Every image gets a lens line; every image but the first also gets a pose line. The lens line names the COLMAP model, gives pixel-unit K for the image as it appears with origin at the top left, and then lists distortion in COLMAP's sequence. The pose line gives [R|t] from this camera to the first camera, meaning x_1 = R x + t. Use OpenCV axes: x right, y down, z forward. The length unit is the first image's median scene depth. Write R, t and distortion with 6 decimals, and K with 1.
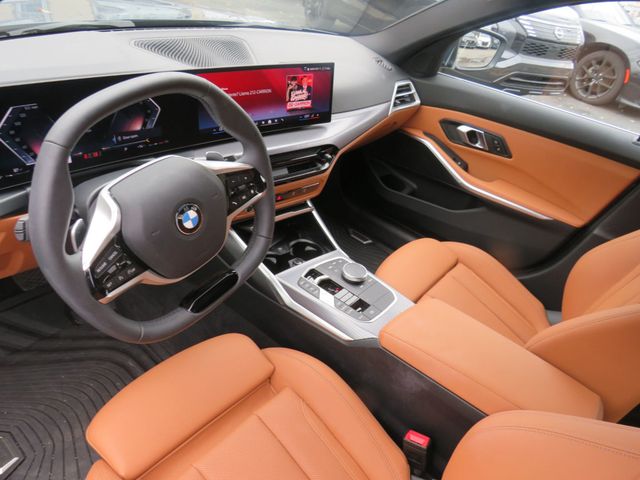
lens RADIAL K [[469.3, 0, 307.4], [0, 469.3, 244.0], [0, 0, 1]] dist [-0.039116, 0.015807]
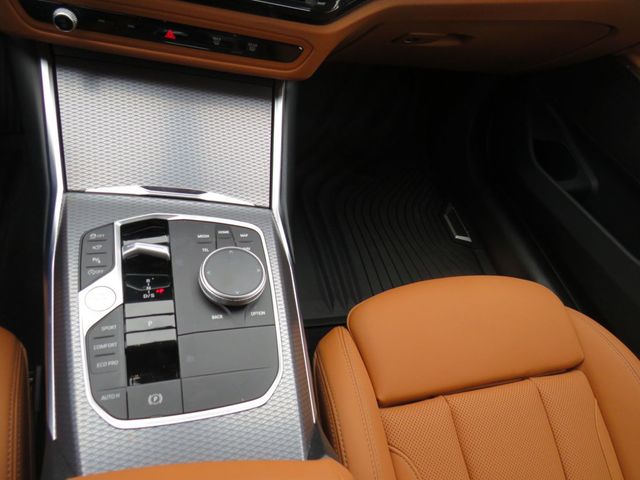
lens RADIAL K [[469.3, 0, 307.4], [0, 469.3, 244.0], [0, 0, 1]] dist [-0.039116, 0.015807]
pose [[0.815726, 0.479230, -0.323928, 0.203200], [-0.423400, 0.876232, 0.230108, -0.062240], [0.394111, -0.050554, 0.917671, 0.506745]]
